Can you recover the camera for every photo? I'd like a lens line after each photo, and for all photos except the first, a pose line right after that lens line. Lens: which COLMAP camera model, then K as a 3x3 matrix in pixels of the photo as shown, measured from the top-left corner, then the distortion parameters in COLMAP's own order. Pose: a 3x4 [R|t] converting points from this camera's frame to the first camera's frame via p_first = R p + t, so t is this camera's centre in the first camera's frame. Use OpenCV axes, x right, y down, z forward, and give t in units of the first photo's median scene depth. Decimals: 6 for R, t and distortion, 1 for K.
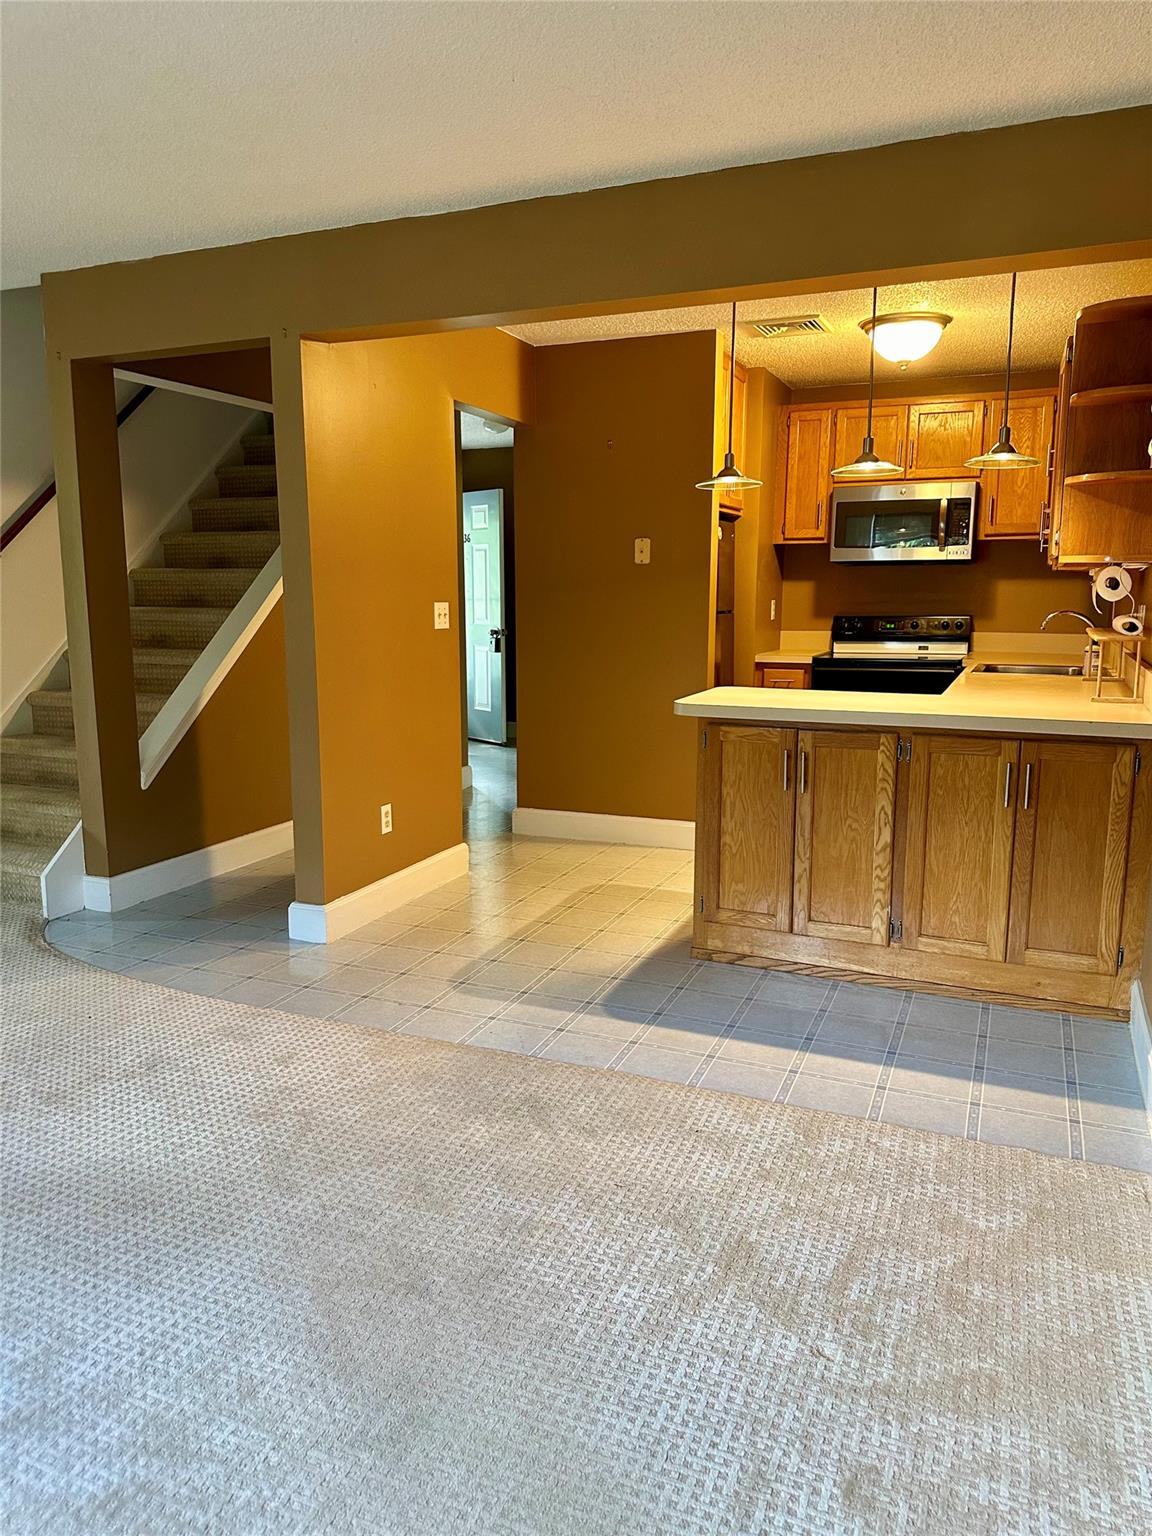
lens RADIAL K [[1065.8, 0, 571.1], [0, 1065.8, 773.7], [0, 0, 1]] dist [0.087287, -0.110356]
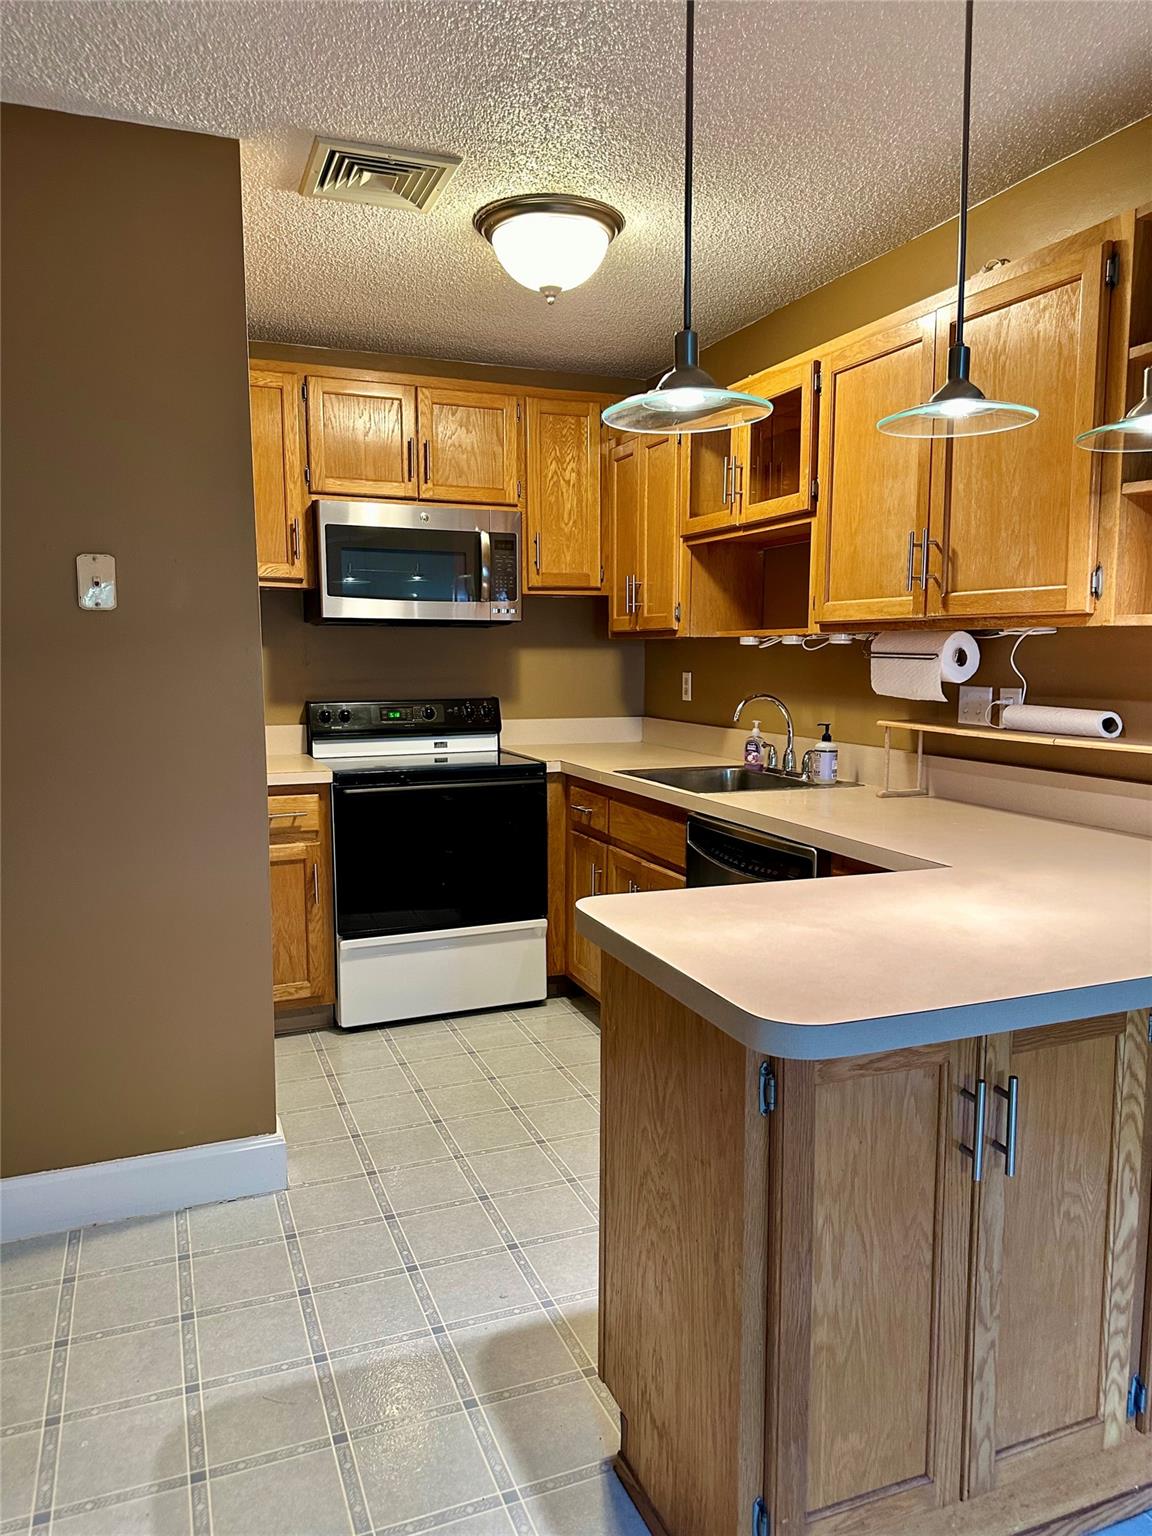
lens RADIAL K [[1065.8, 0, 571.1], [0, 1065.8, 773.7], [0, 0, 1]] dist [0.087287, -0.110356]
pose [[0.708194, -0.082188, 0.701218, -0.118120], [0.121511, 0.992570, -0.006383, -0.100802], [-0.695483, 0.089726, 0.712919, 0.543717]]
